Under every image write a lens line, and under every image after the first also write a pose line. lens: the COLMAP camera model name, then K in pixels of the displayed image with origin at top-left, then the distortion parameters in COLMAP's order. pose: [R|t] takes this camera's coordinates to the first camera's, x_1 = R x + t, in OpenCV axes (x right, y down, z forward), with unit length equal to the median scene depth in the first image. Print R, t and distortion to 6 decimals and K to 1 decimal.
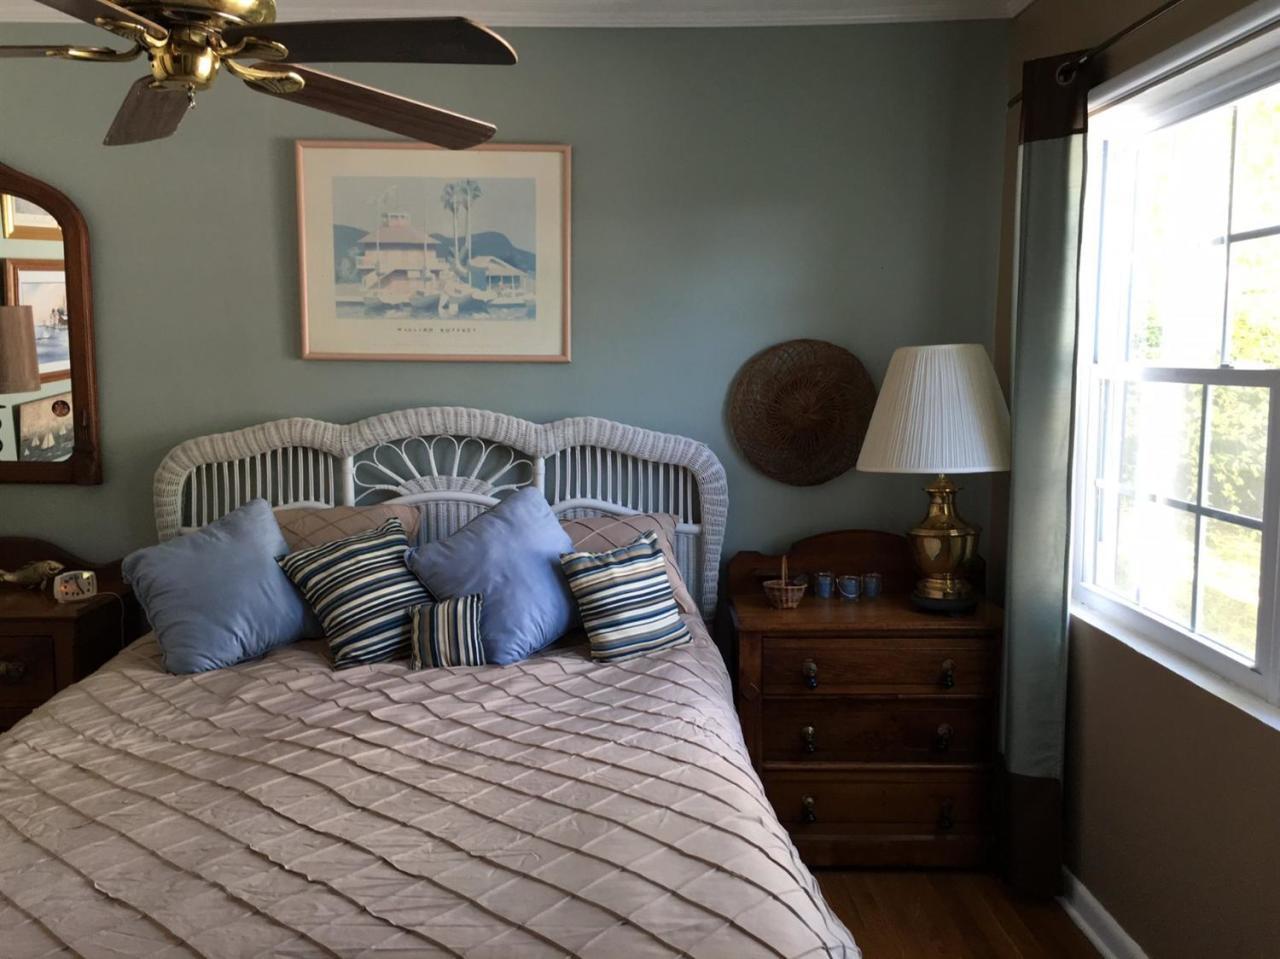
lens RADIAL K [[1082.3, 0, 629.7], [0, 1082.3, 463.2], [0, 0, 1]] dist [0.080486, -0.108336]
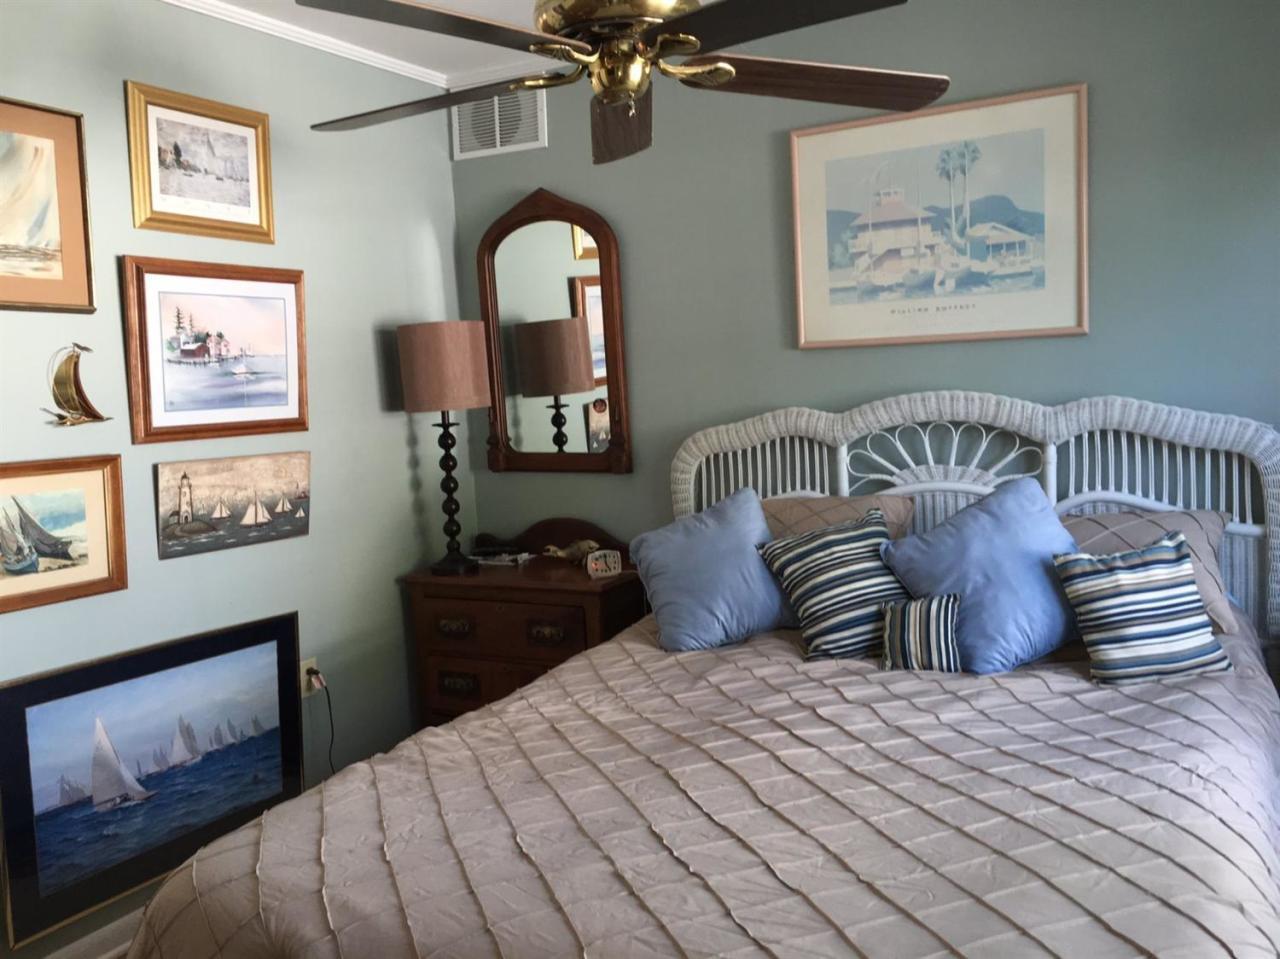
lens RADIAL K [[1082.3, 0, 629.7], [0, 1082.3, 463.2], [0, 0, 1]] dist [0.080486, -0.108336]
pose [[0.857089, -0.002767, -0.515161, 0.095097], [0.007792, 0.999941, 0.007593, 0.001022], [0.515109, -0.010521, 0.857060, 0.069178]]
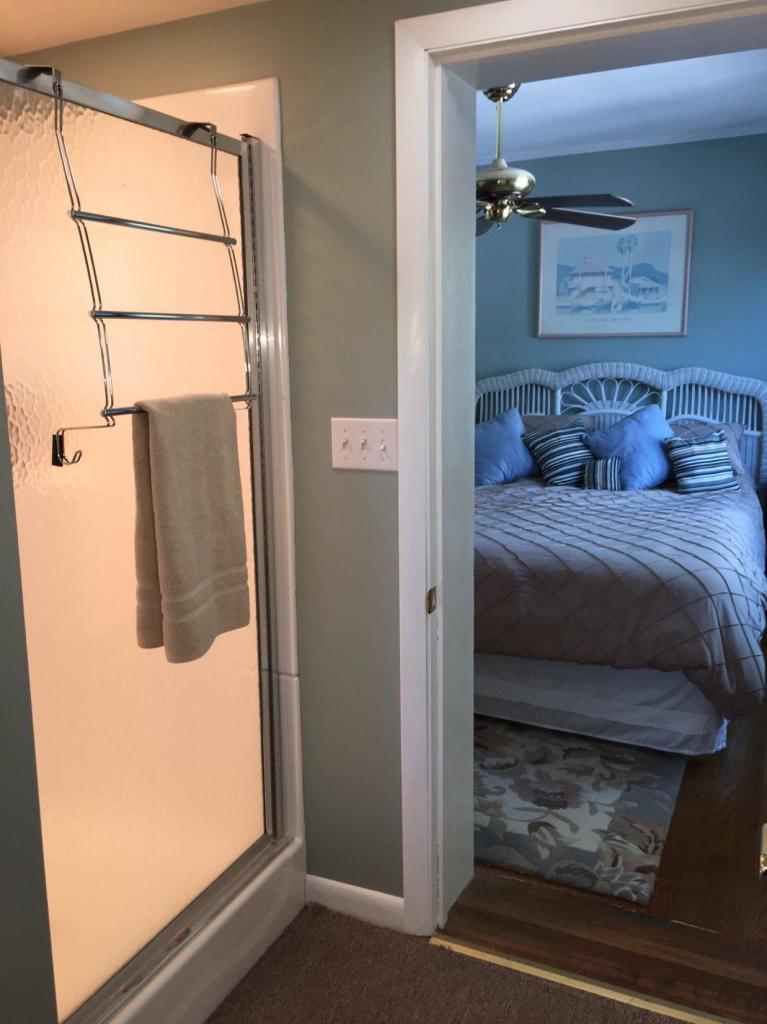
lens RADIAL K [[865.9, 0, 383.6], [0, 865.9, 493.7], [0, 0, 1]] dist [0.080486, -0.108336]
pose [[0.895583, 0.061993, -0.440554, 0.169202], [-0.027660, 0.996087, 0.083936, 0.064740], [0.444034, -0.062986, 0.893793, -0.574698]]
